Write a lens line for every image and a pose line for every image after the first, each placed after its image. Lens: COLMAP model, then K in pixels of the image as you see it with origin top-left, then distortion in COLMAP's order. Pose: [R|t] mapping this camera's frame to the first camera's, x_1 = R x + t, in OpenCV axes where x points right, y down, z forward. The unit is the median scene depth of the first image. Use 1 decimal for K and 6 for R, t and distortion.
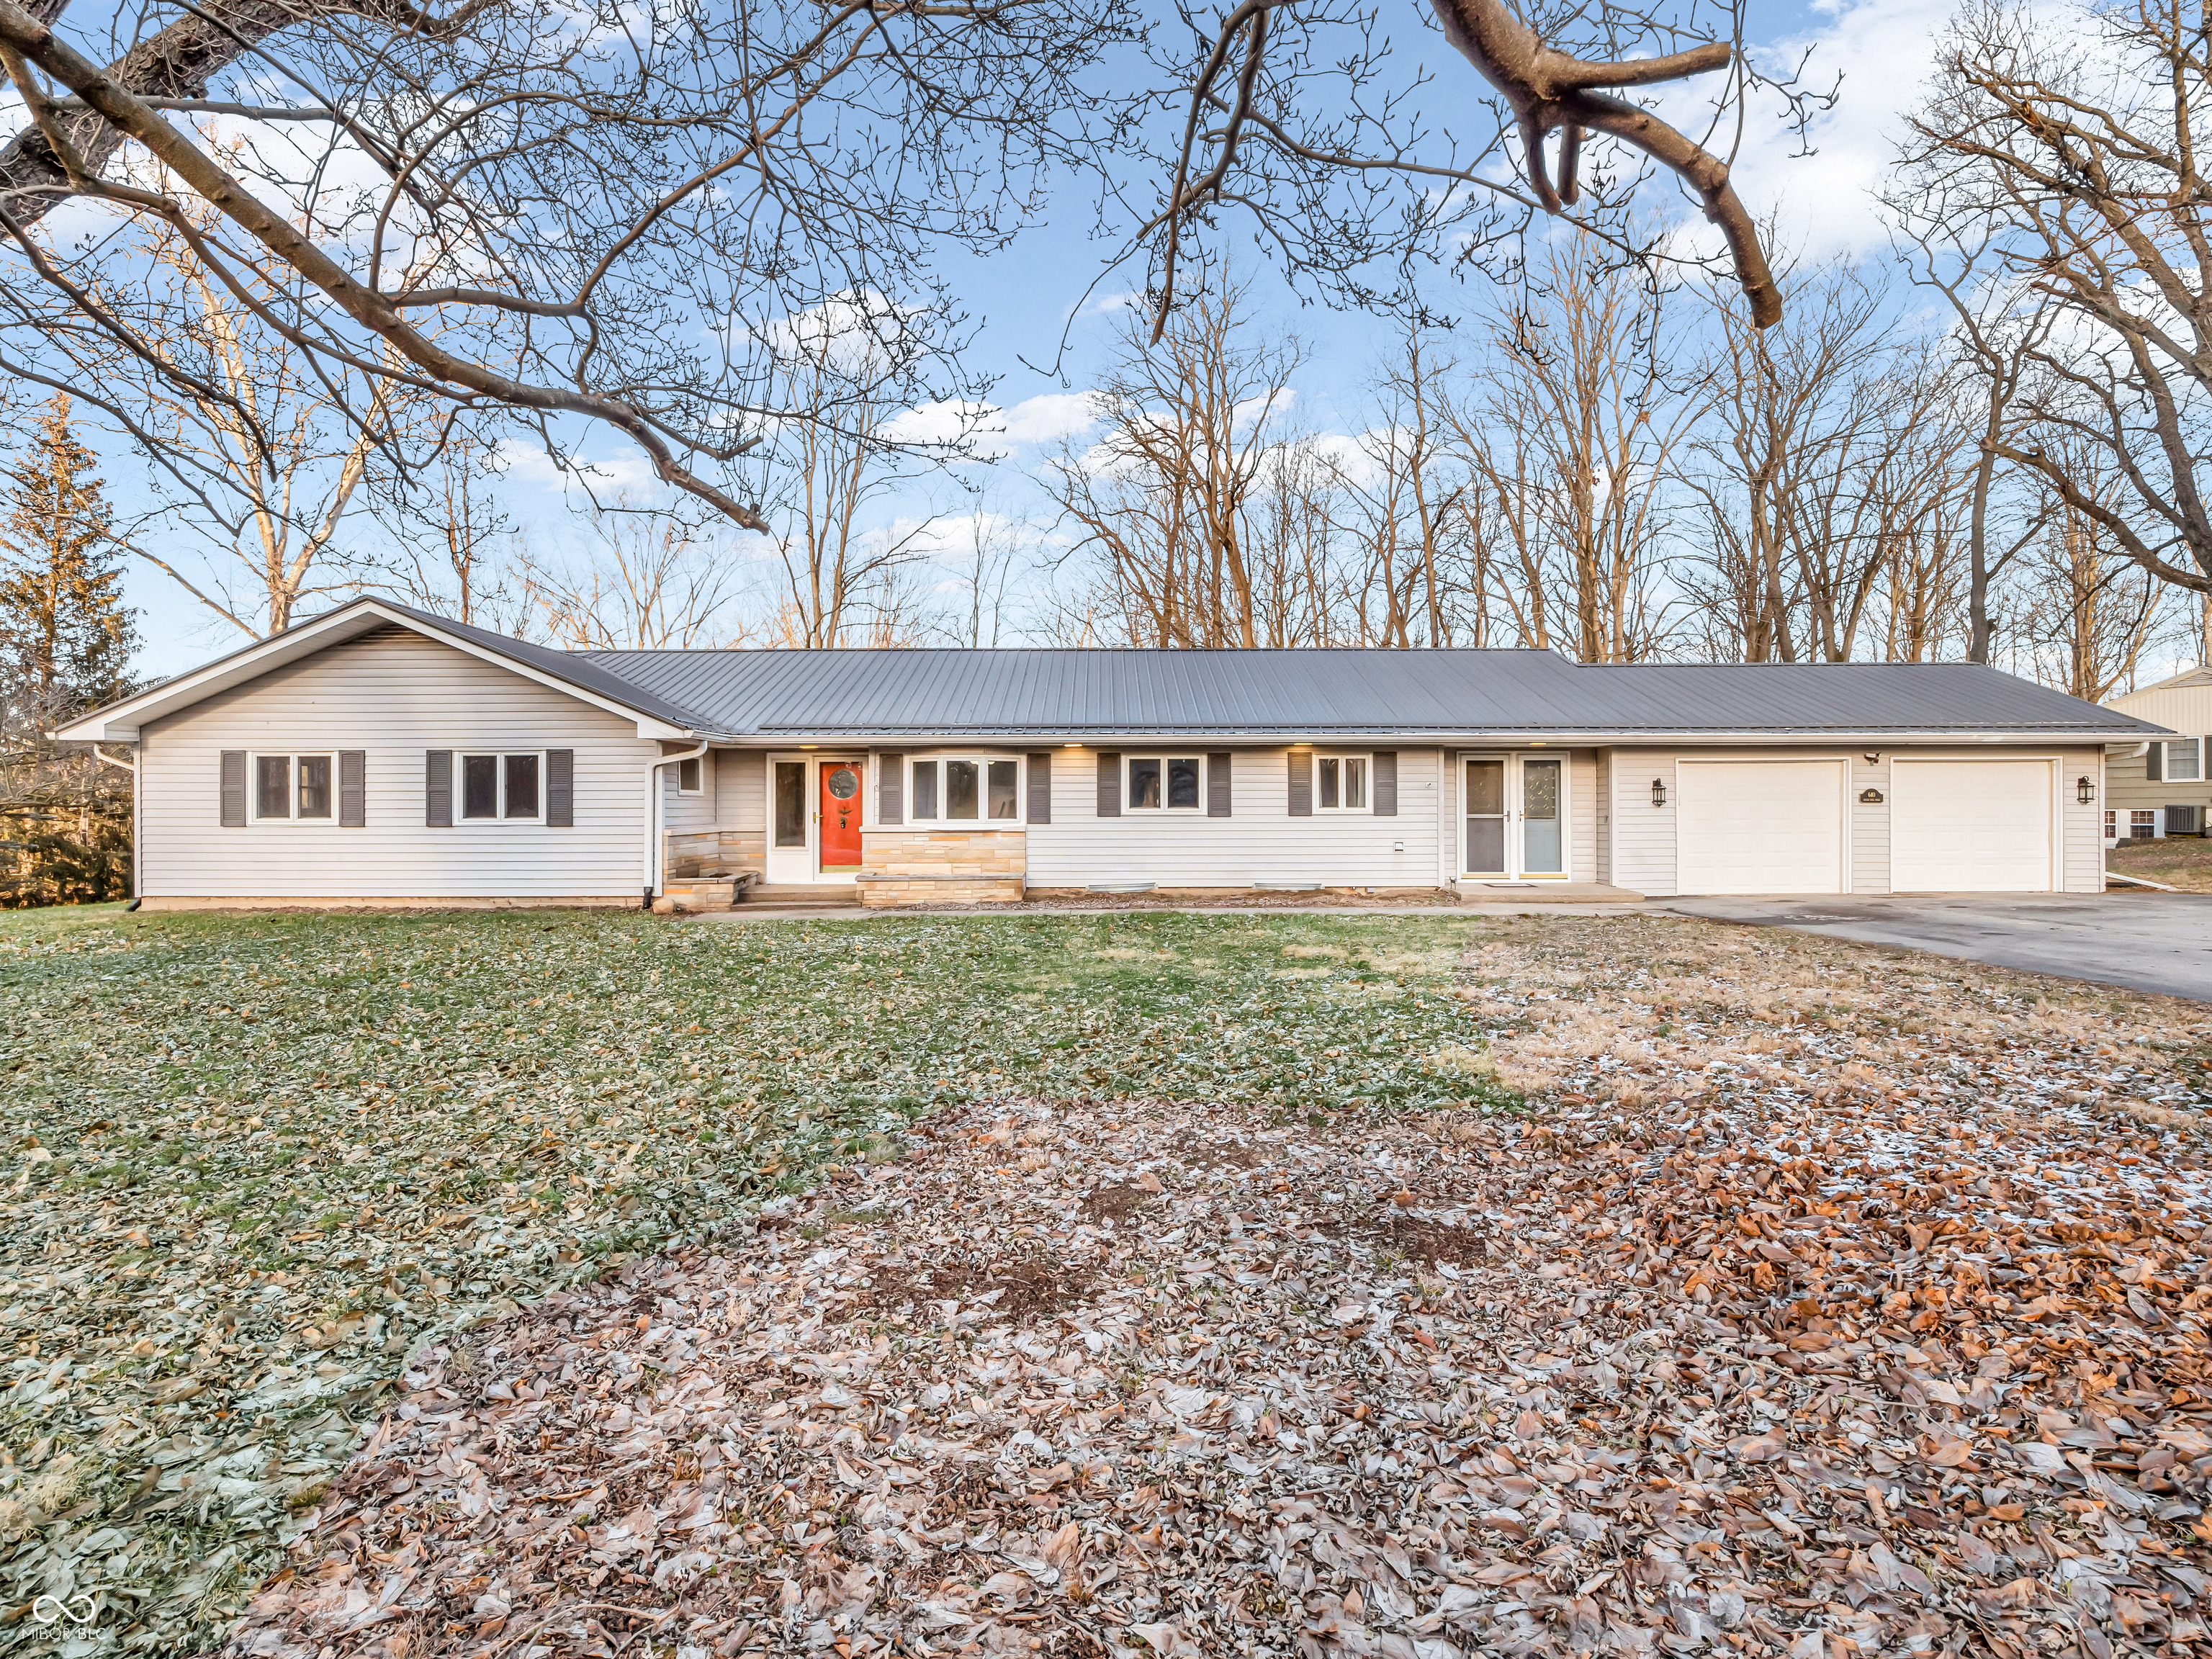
lens RADIAL K [[1014.7, 0, 1106.0], [0, 1014.7, 829.5], [0, 0, 1]] dist [-0.001419, -0.000560]
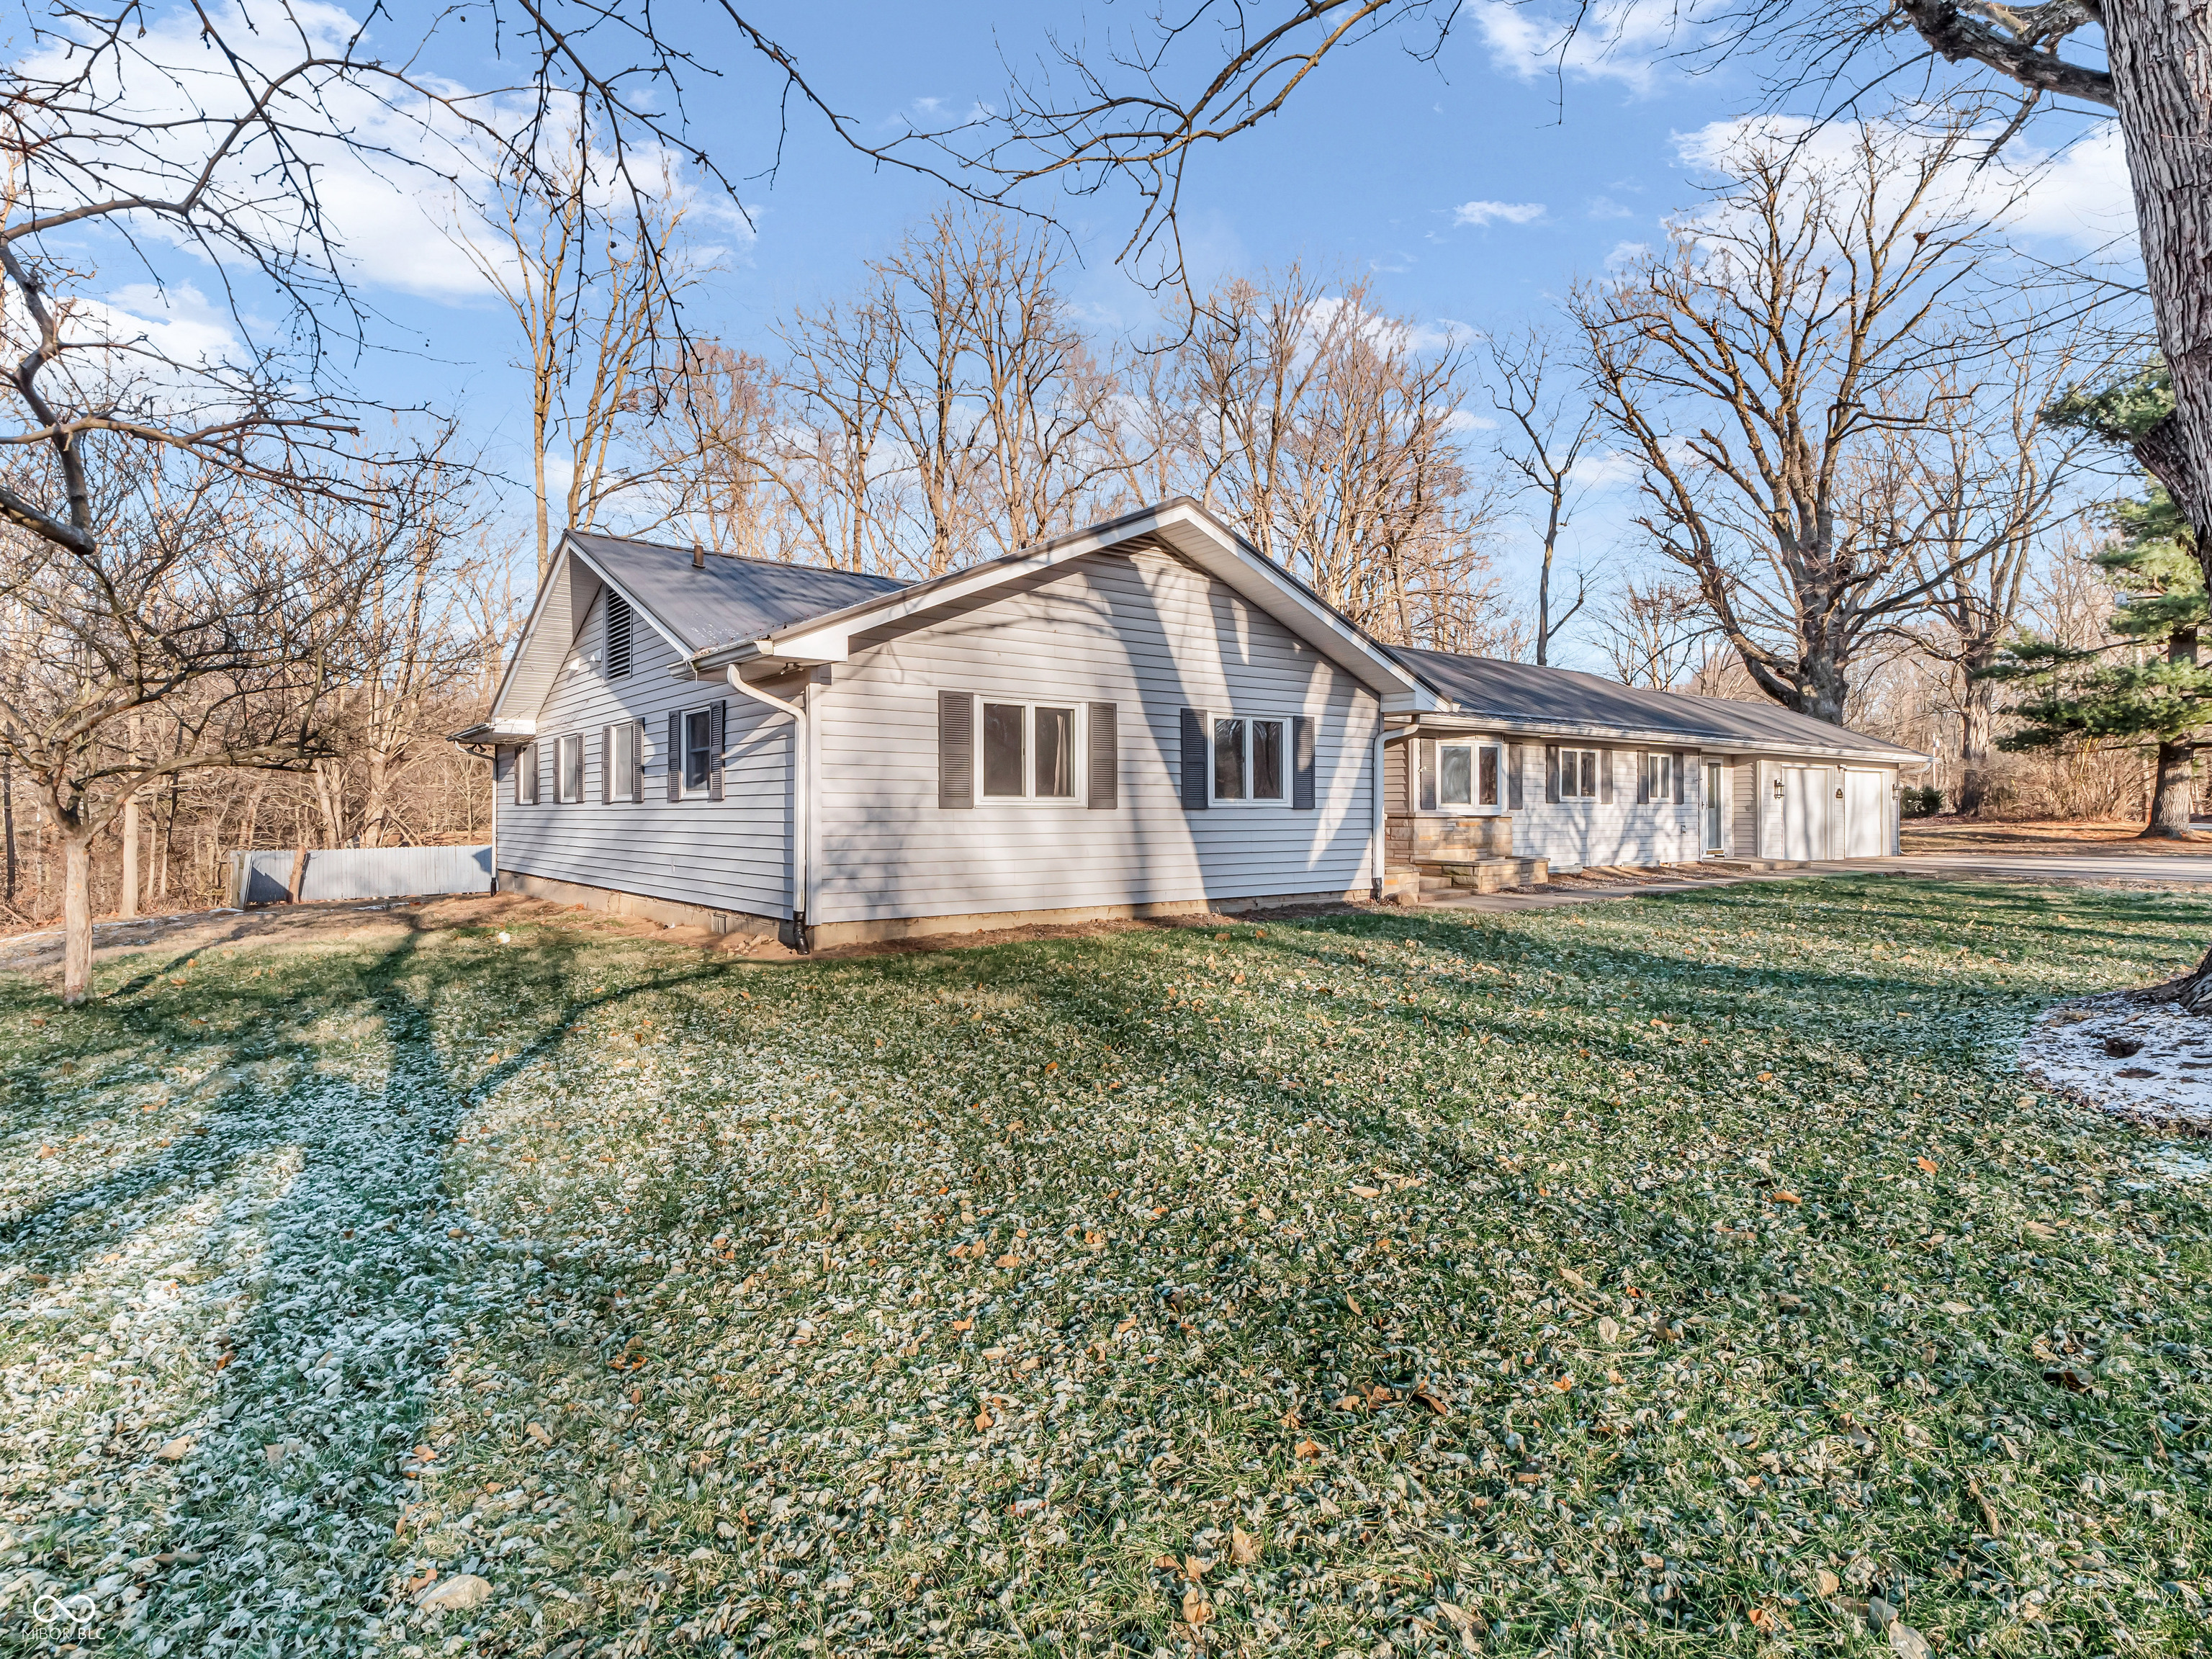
lens RADIAL K [[1176.1, 0, 1110.3], [0, 1176.1, 804.5], [0, 0, 1]] dist [0.000147, -0.000048]
pose [[0.779802, 0.006039, 0.625997, -1.172424], [0.011768, 0.999635, -0.024303, 0.015582], [-0.625916, 0.026318, 0.779446, 0.309495]]
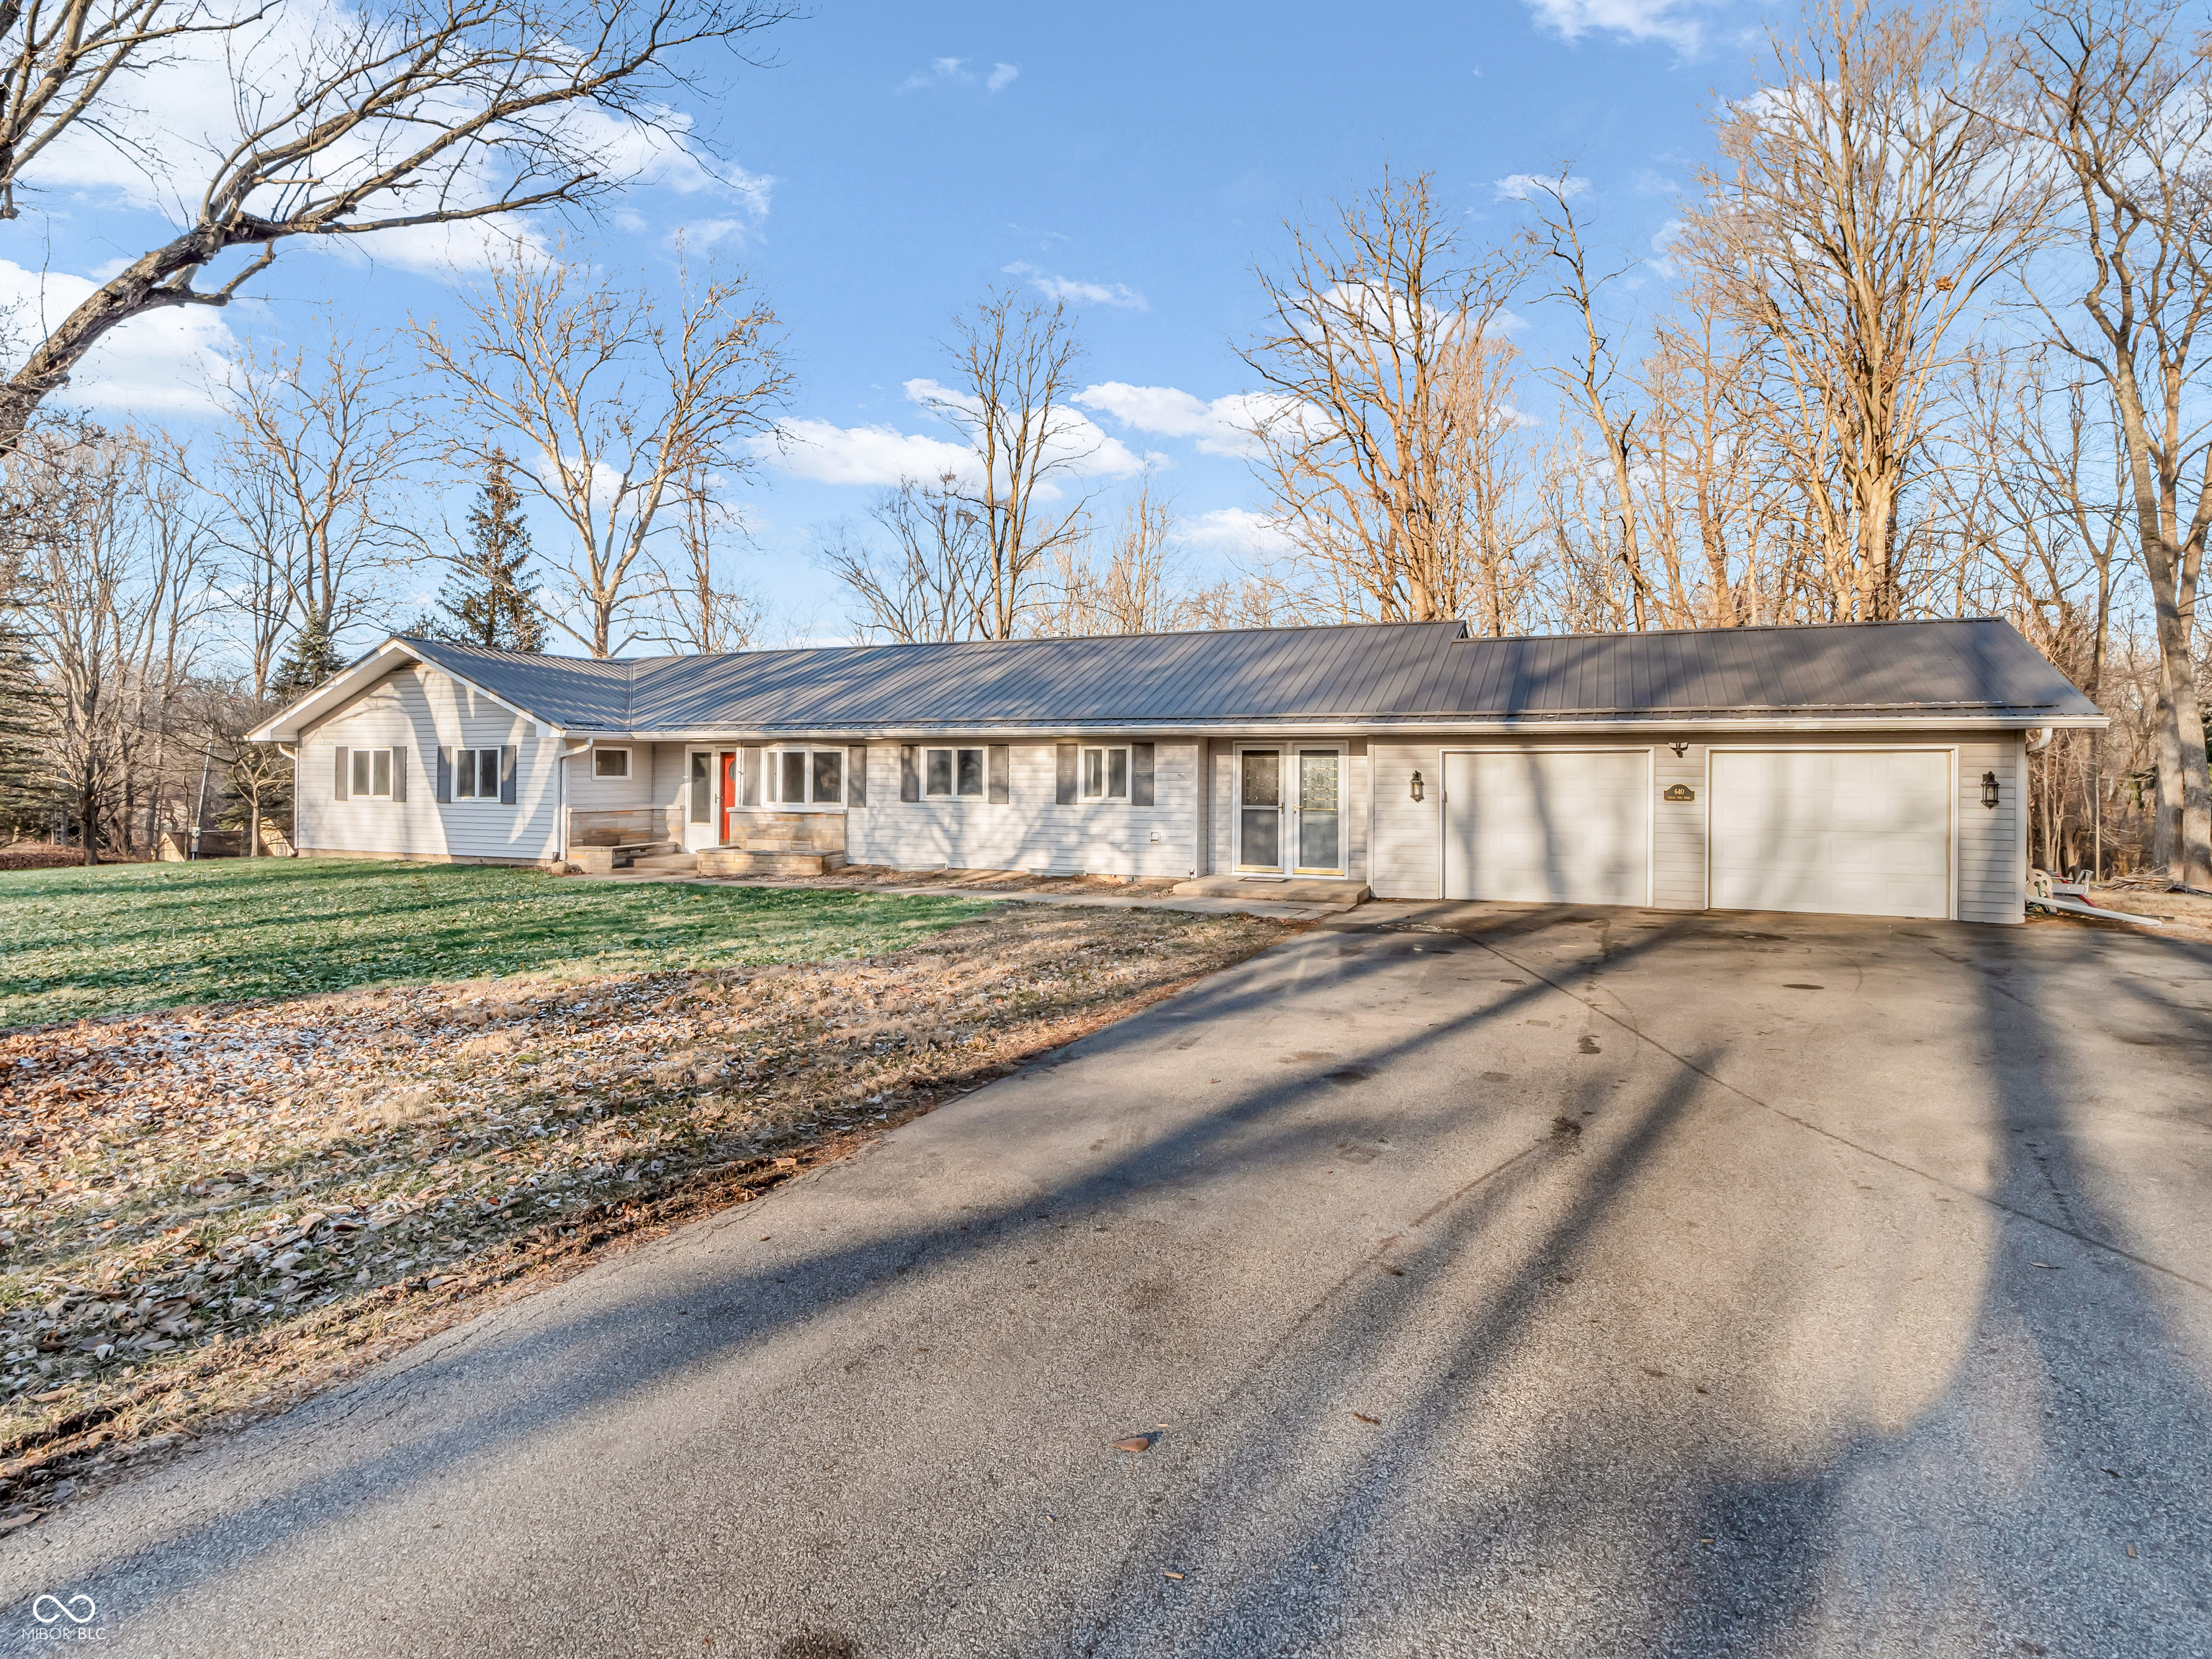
lens RADIAL K [[1176.1, 0, 1110.3], [0, 1176.1, 804.5], [0, 0, 1]] dist [0.000147, -0.000048]
pose [[0.930836, 0.016017, -0.365087, 0.679365], [-0.024158, 0.999551, -0.017743, 0.007182], [0.364639, 0.025336, 0.930804, -0.120676]]
